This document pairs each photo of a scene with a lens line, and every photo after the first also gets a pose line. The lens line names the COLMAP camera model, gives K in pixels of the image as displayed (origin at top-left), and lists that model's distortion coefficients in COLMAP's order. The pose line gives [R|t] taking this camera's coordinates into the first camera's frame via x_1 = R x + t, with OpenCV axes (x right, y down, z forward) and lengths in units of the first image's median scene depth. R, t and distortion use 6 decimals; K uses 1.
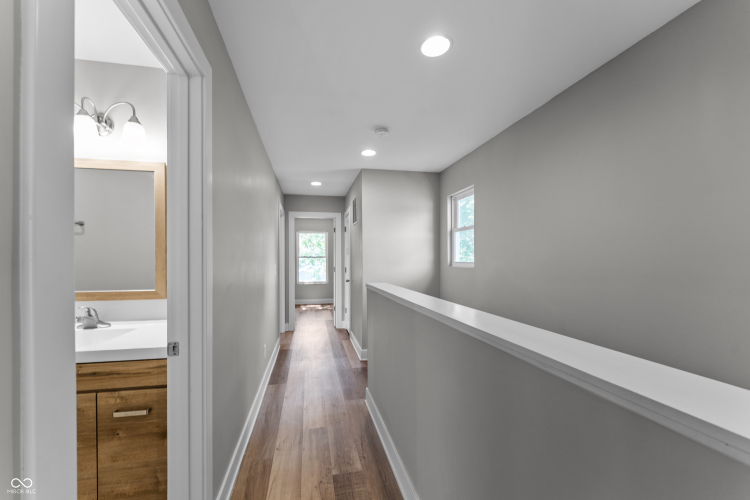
lens RADIAL K [[302.8, 0, 373.8], [0, 302.8, 256.9], [0, 0, 1]] dist [-0.000691, -0.000279]
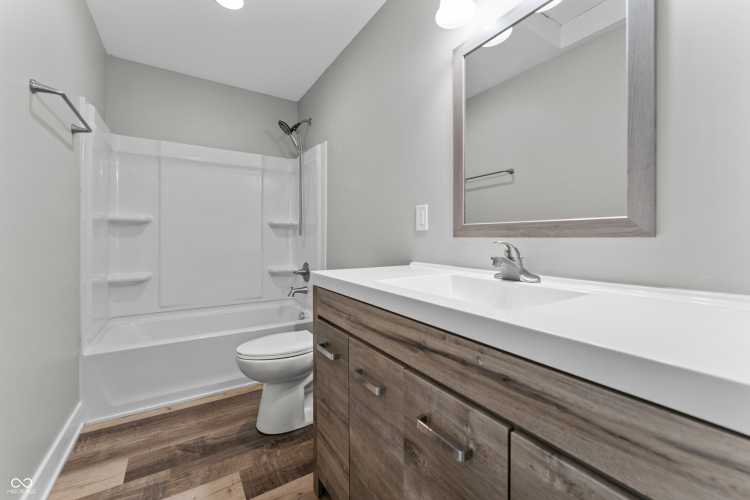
lens RADIAL K [[307.7, 0, 374.9], [0, 307.7, 242.5], [0, 0, 1]] dist [-0.001941, -0.000287]
pose [[0.358963, 0.016494, -0.933206, -0.467594], [-0.002175, 0.999856, 0.016836, 0.152031], [0.933349, -0.004014, 0.358947, 0.531537]]
